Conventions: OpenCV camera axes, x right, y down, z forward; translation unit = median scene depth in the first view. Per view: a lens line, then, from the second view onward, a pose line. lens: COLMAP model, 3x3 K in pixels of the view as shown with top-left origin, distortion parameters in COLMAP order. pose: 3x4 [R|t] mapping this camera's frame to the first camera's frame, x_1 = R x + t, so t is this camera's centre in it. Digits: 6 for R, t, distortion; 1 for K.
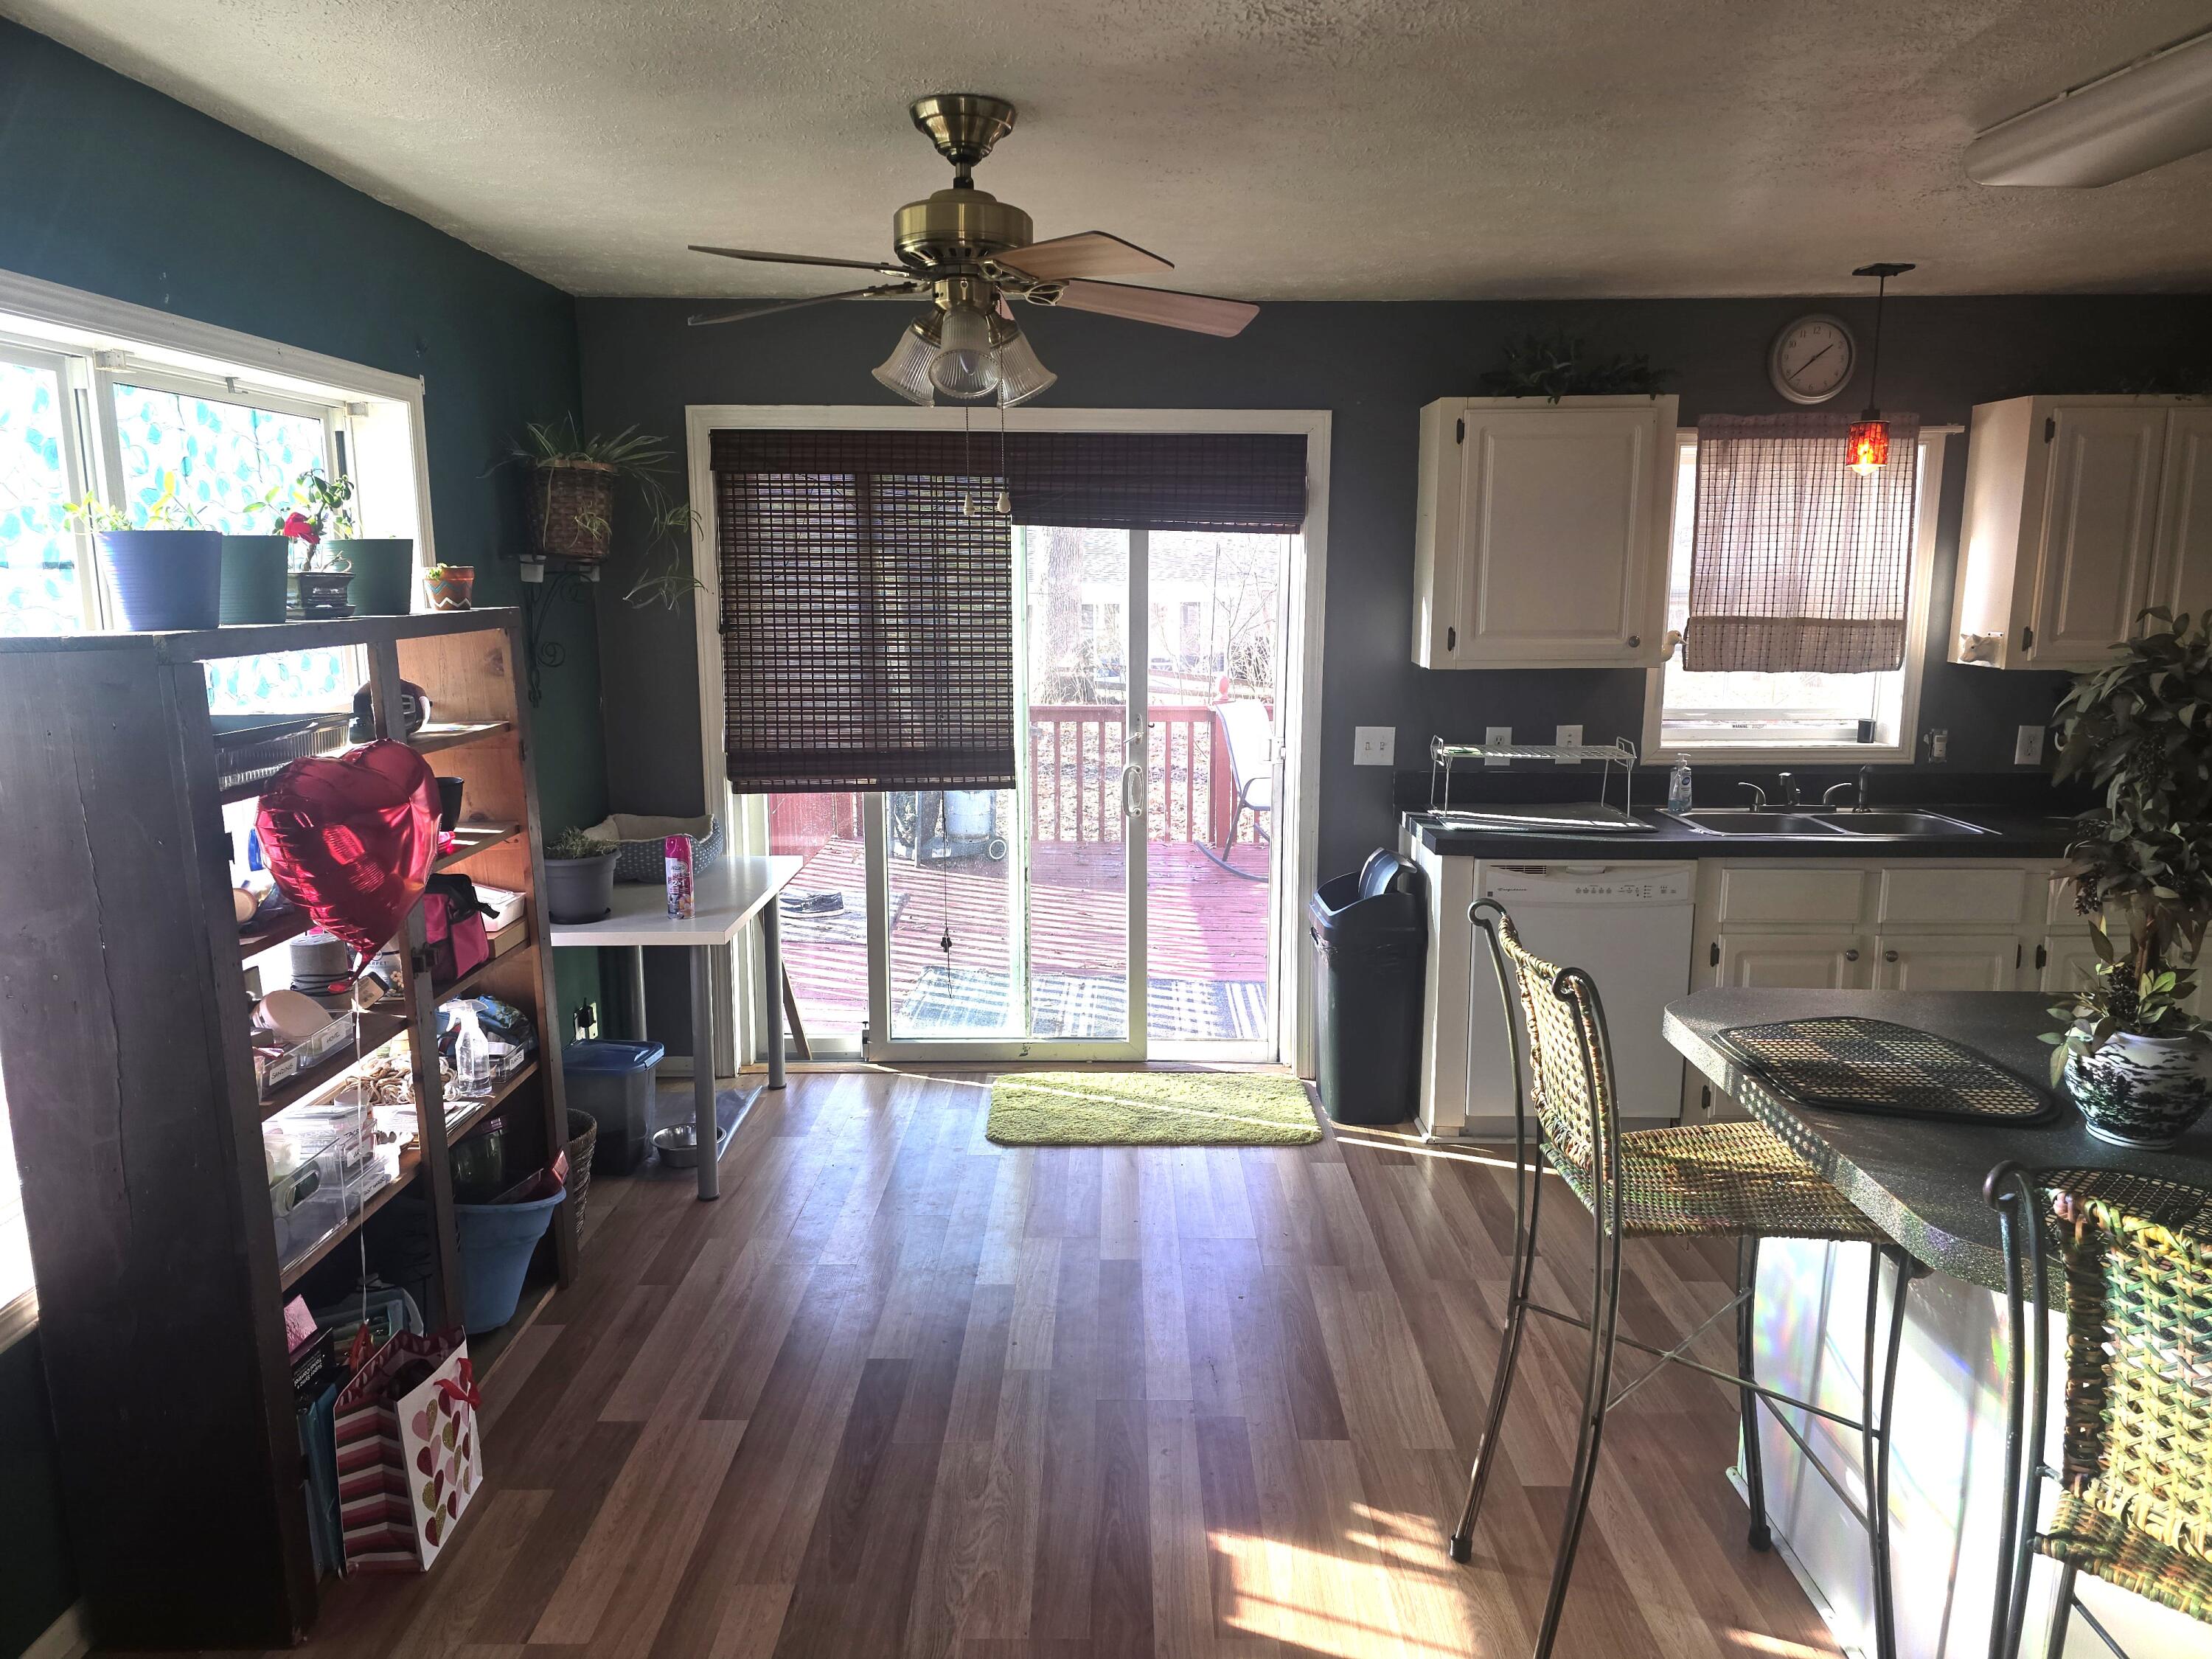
lens RADIAL K [[1489.2, 0, 1114.6], [0, 1489.2, 805.7], [0, 0, 1]] dist [0.078978, -0.073153]
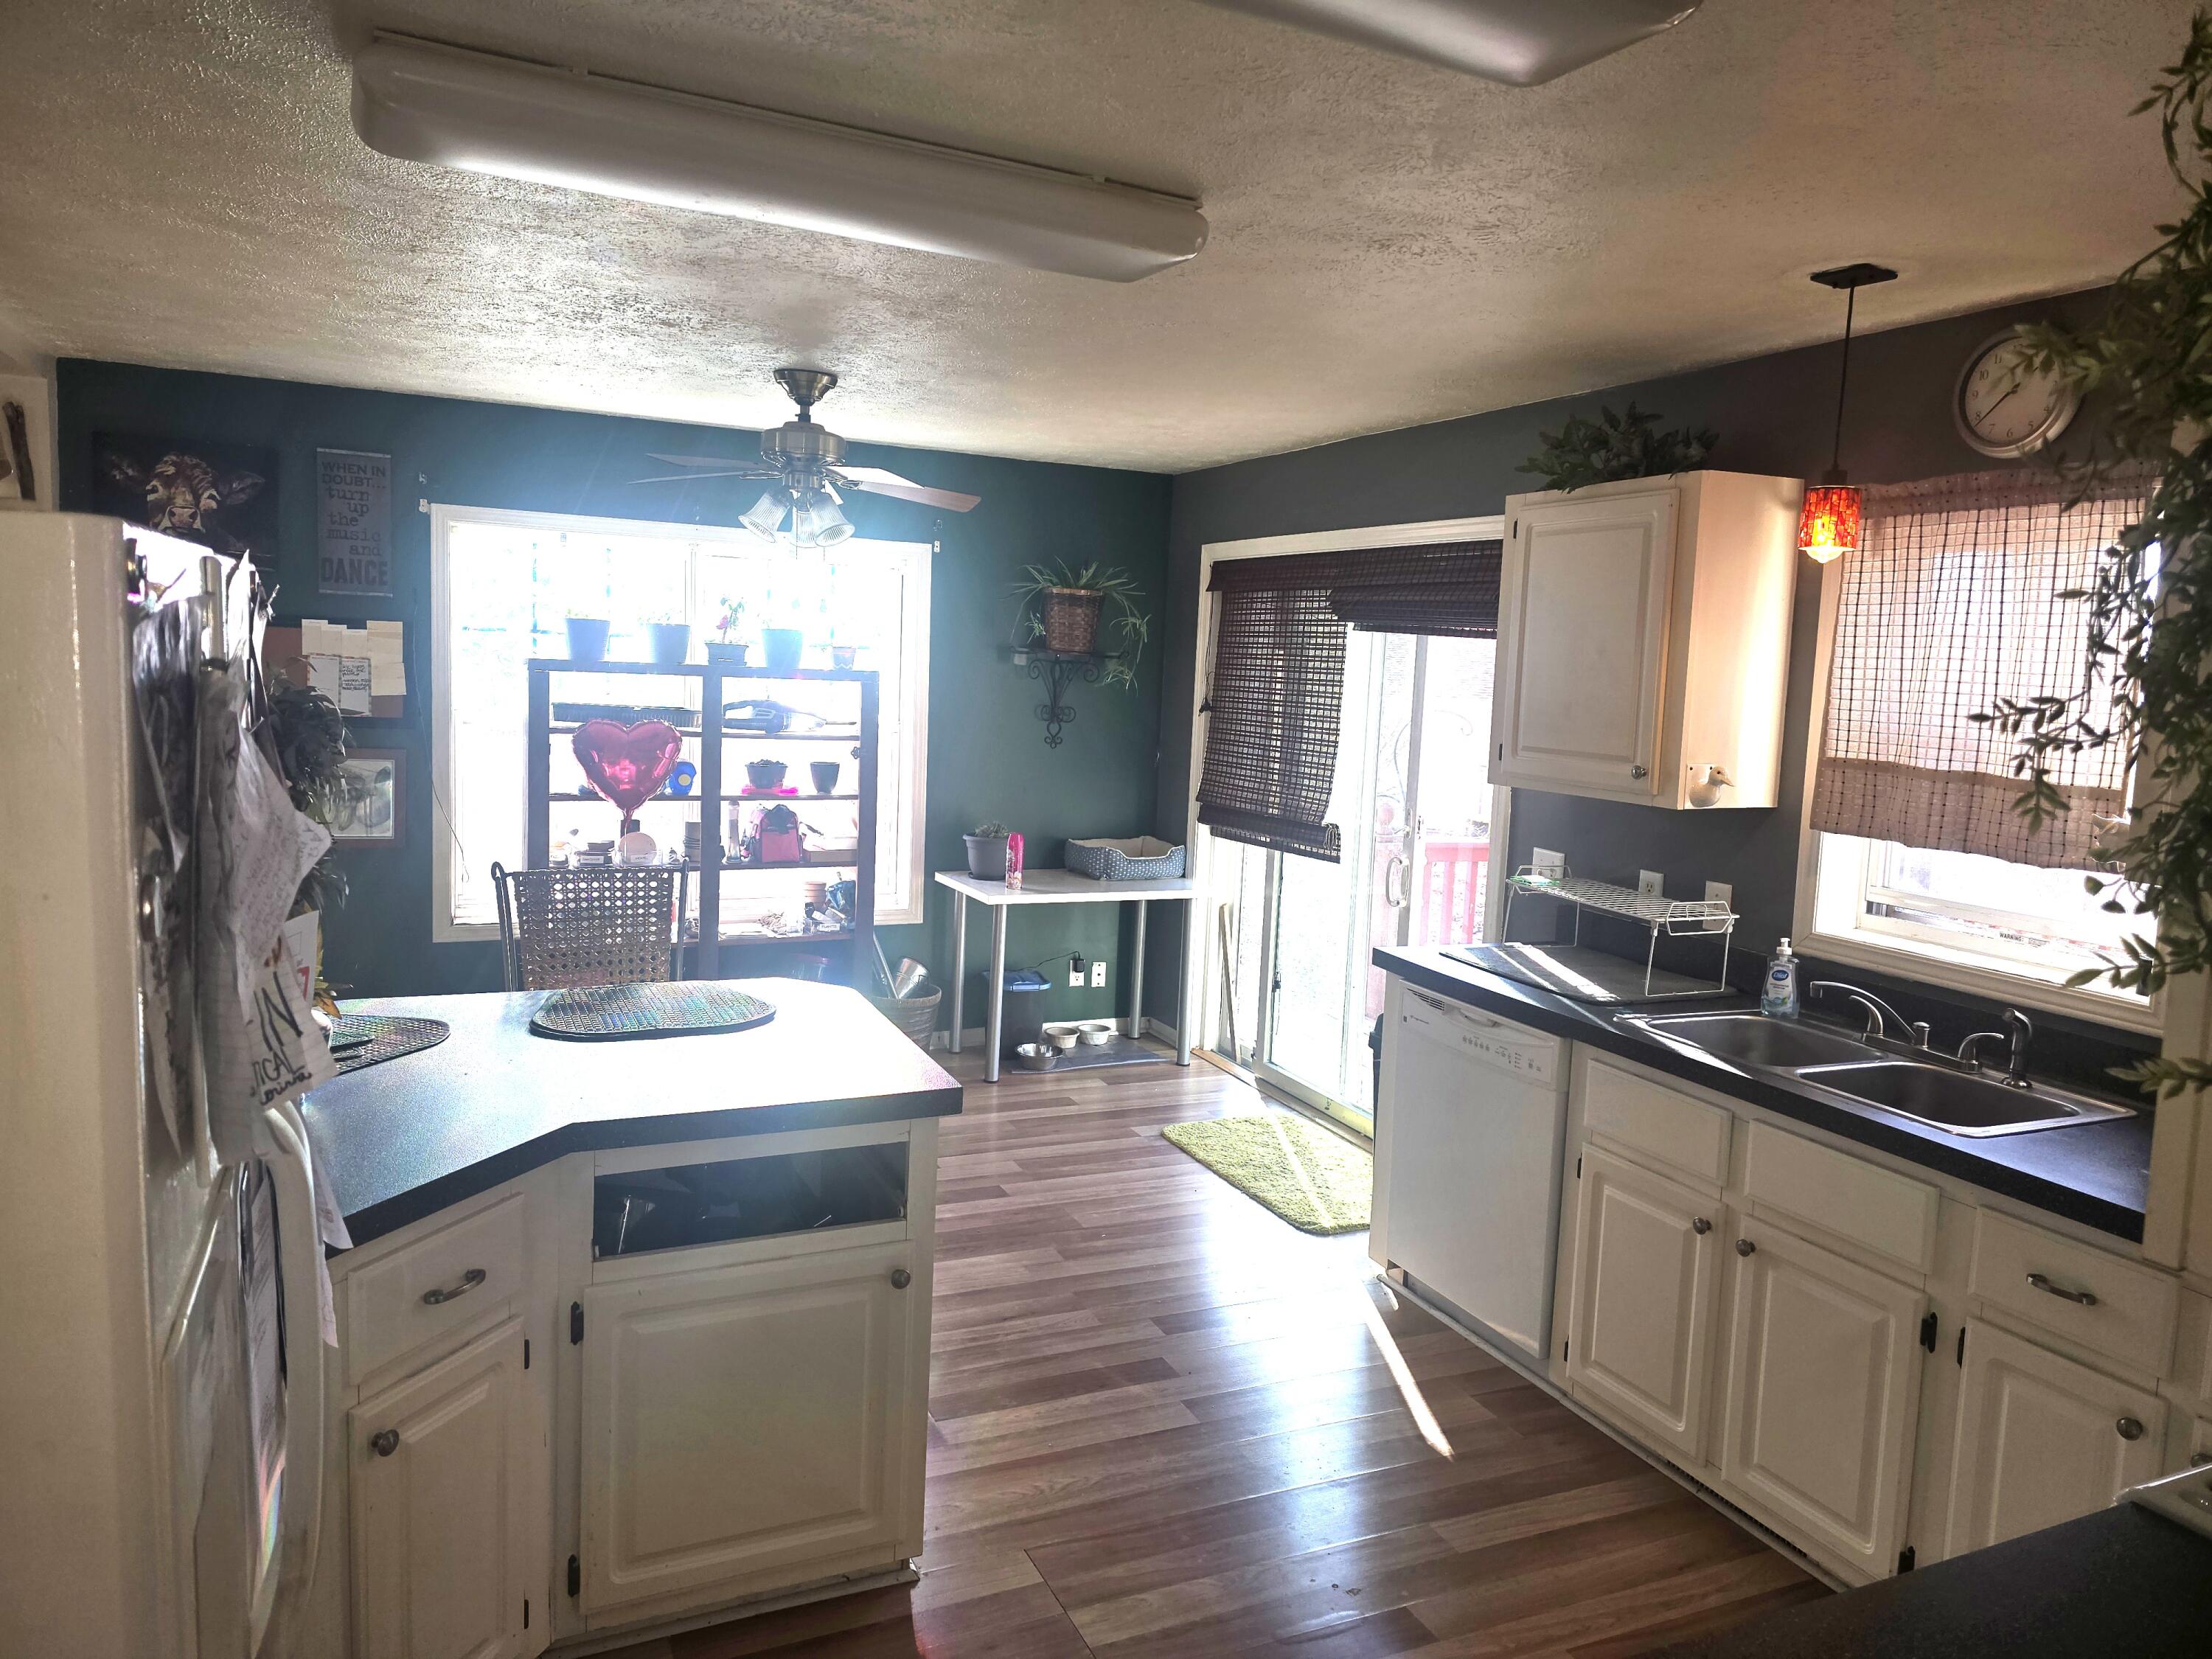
lens RADIAL K [[1489.2, 0, 1114.6], [0, 1489.2, 805.7], [0, 0, 1]] dist [0.078978, -0.073153]
pose [[0.423051, 0.109152, -0.899507, 0.915503], [-0.186952, 0.981873, 0.031220, -0.061191], [0.886609, 0.154957, 0.435789, 0.380376]]
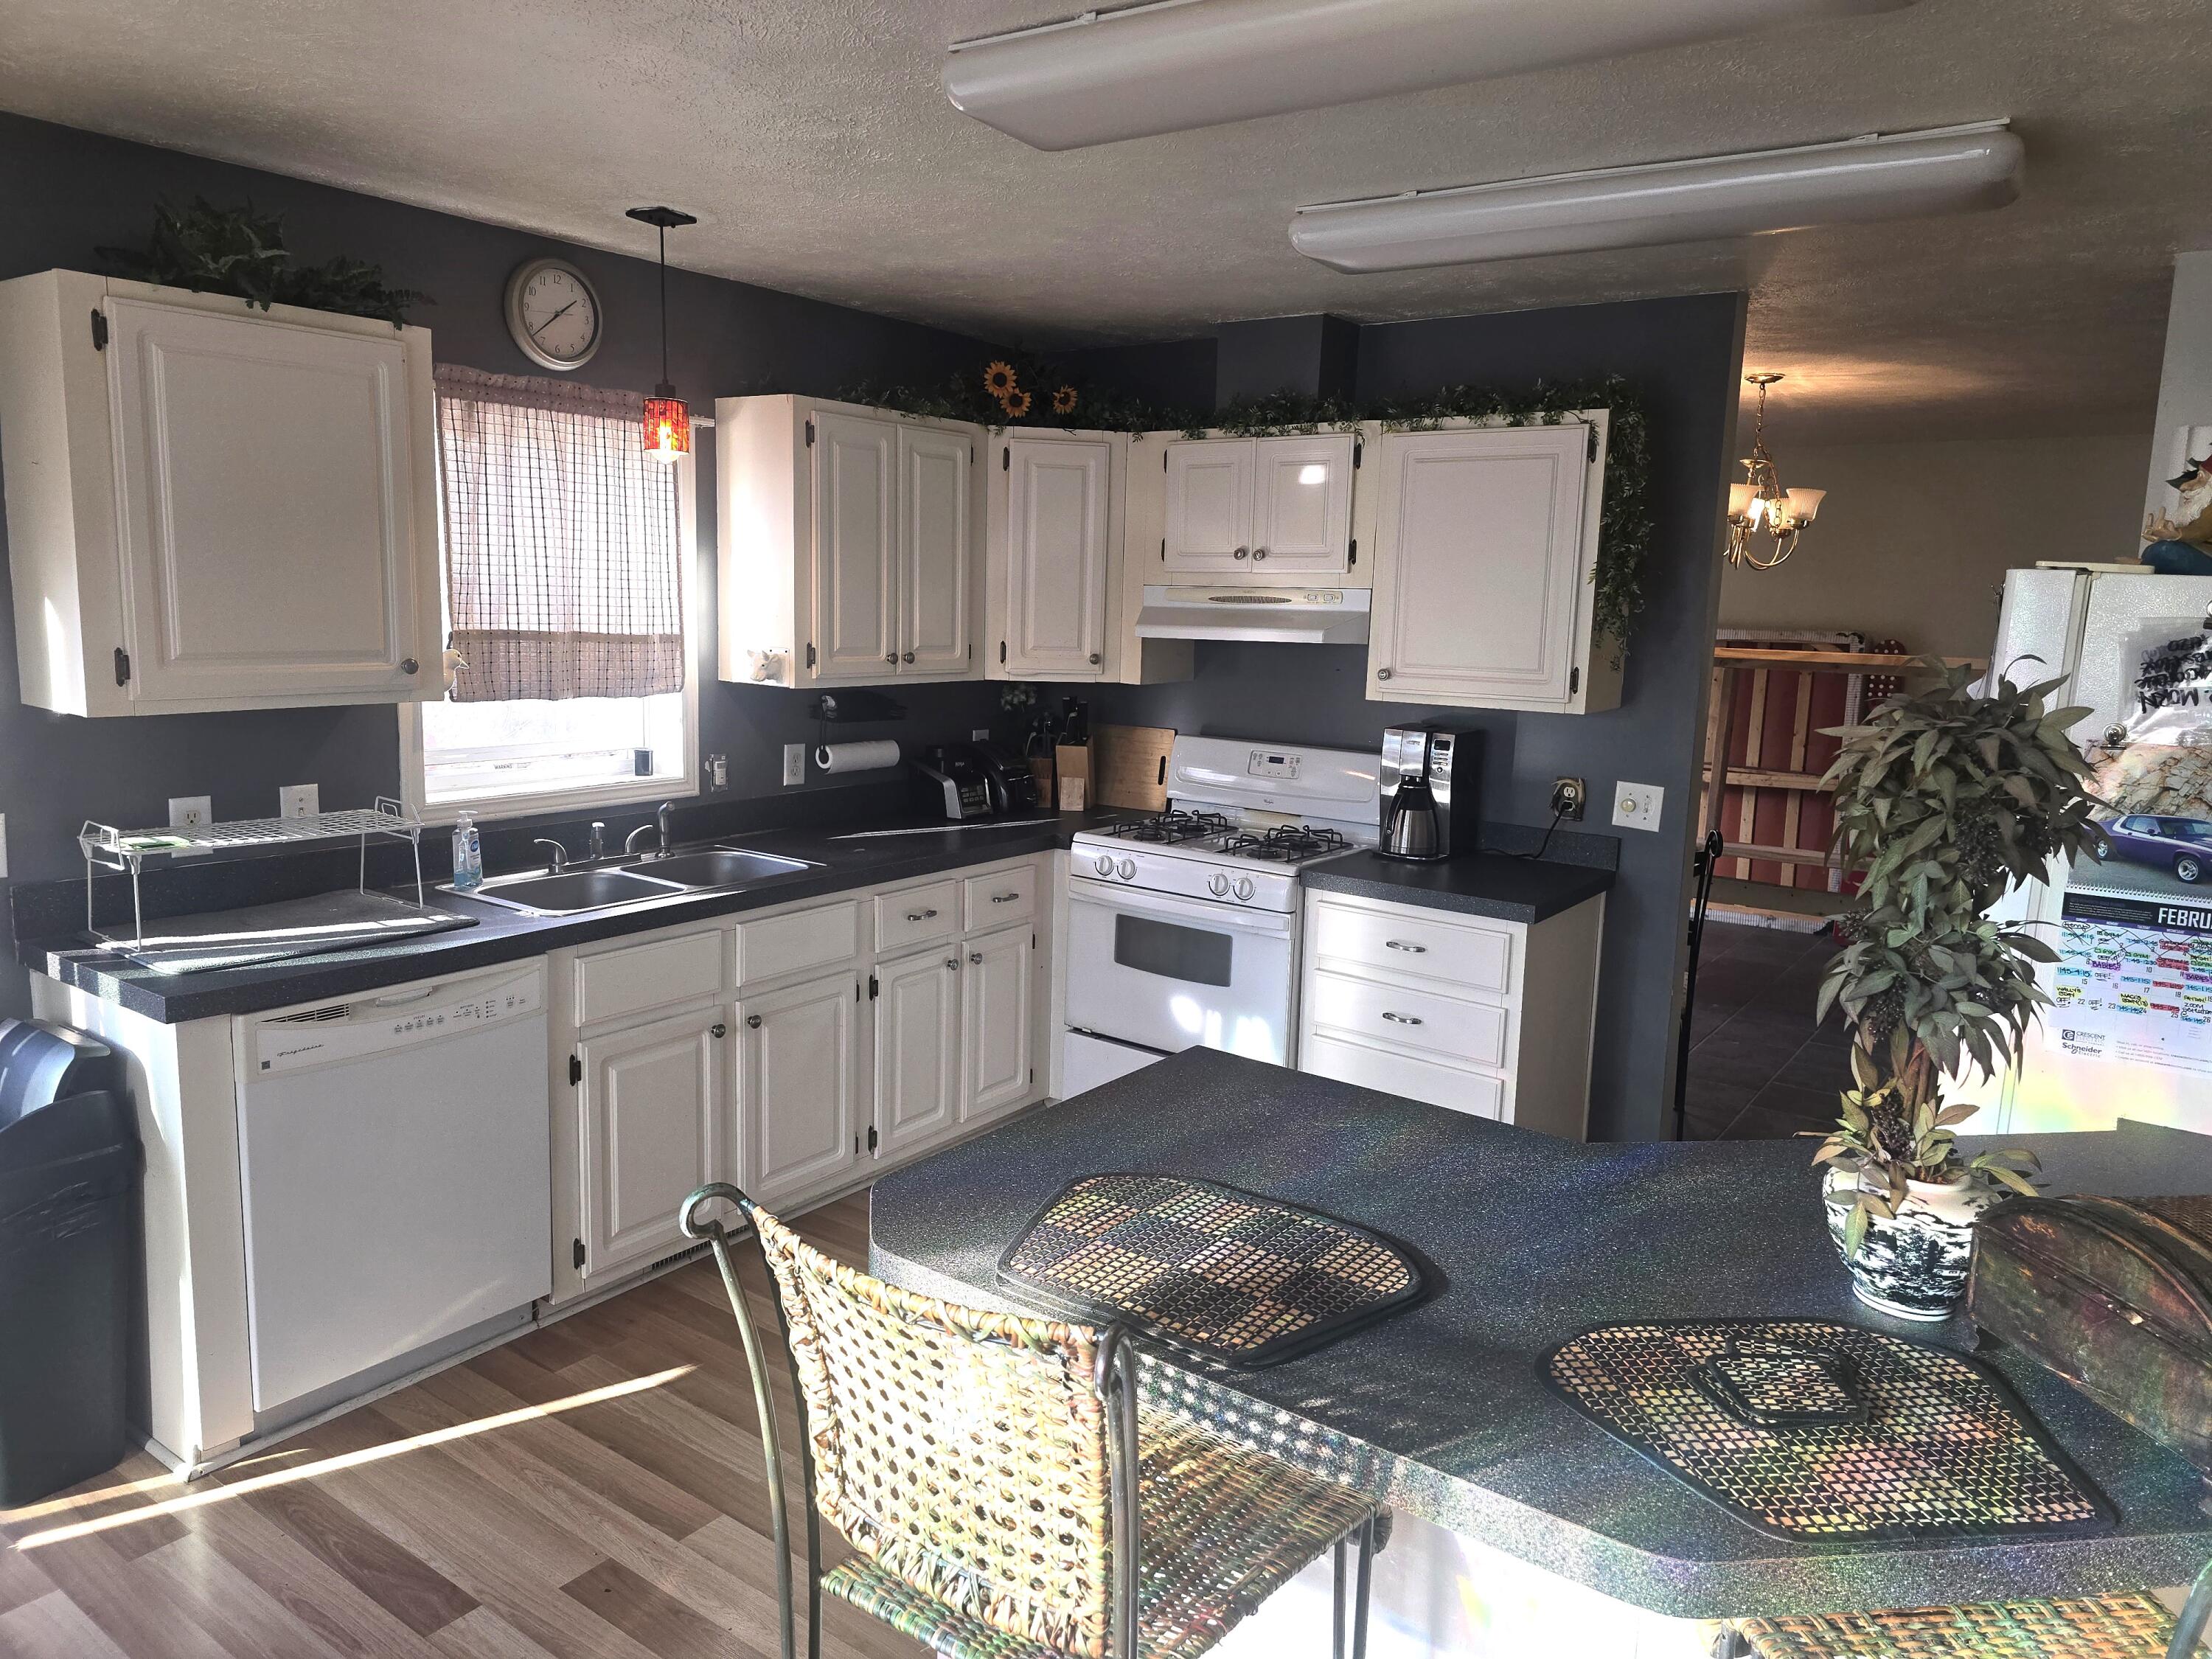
lens RADIAL K [[1489.2, 0, 1114.6], [0, 1489.2, 805.7], [0, 0, 1]] dist [0.078978, -0.073153]
pose [[0.582541, -0.100671, 0.806543, -0.045624], [0.101211, 0.993561, 0.050913, -0.043581], [-0.806475, 0.051972, 0.588979, 0.292861]]
